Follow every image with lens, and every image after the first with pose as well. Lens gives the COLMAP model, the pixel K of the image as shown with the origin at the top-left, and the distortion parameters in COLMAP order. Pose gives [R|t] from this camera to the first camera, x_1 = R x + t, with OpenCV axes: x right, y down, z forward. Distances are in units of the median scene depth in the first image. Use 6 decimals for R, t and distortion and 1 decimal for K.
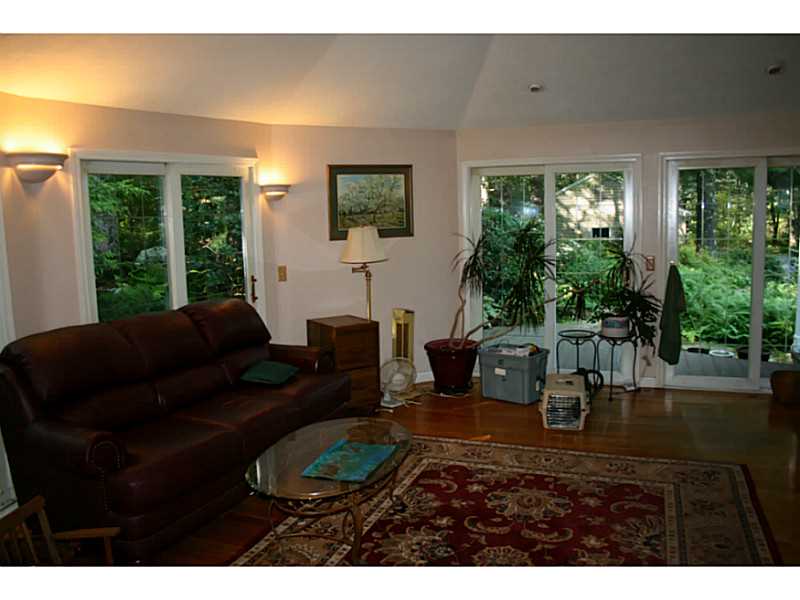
lens RADIAL K [[668.6, 0, 400.0], [0, 668.6, 300.0], [0, 0, 1]] dist [-0.104199, 0.012224]
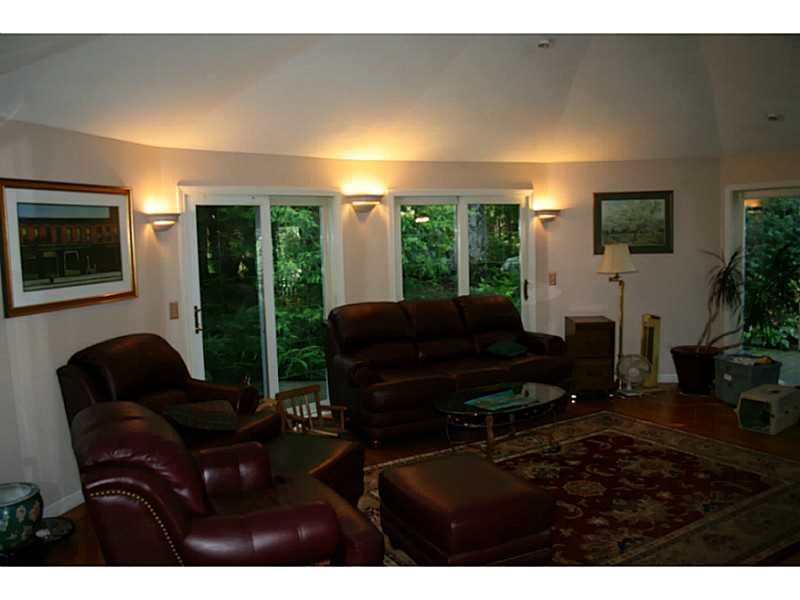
lens RADIAL K [[668.6, 0, 400.0], [0, 668.6, 300.0], [0, 0, 1]] dist [-0.104199, 0.012224]
pose [[0.801766, 0.064626, -0.594134, 0.366059], [-0.074584, 0.997184, 0.007818, 0.012418], [0.592966, 0.038045, 0.804328, -0.203134]]
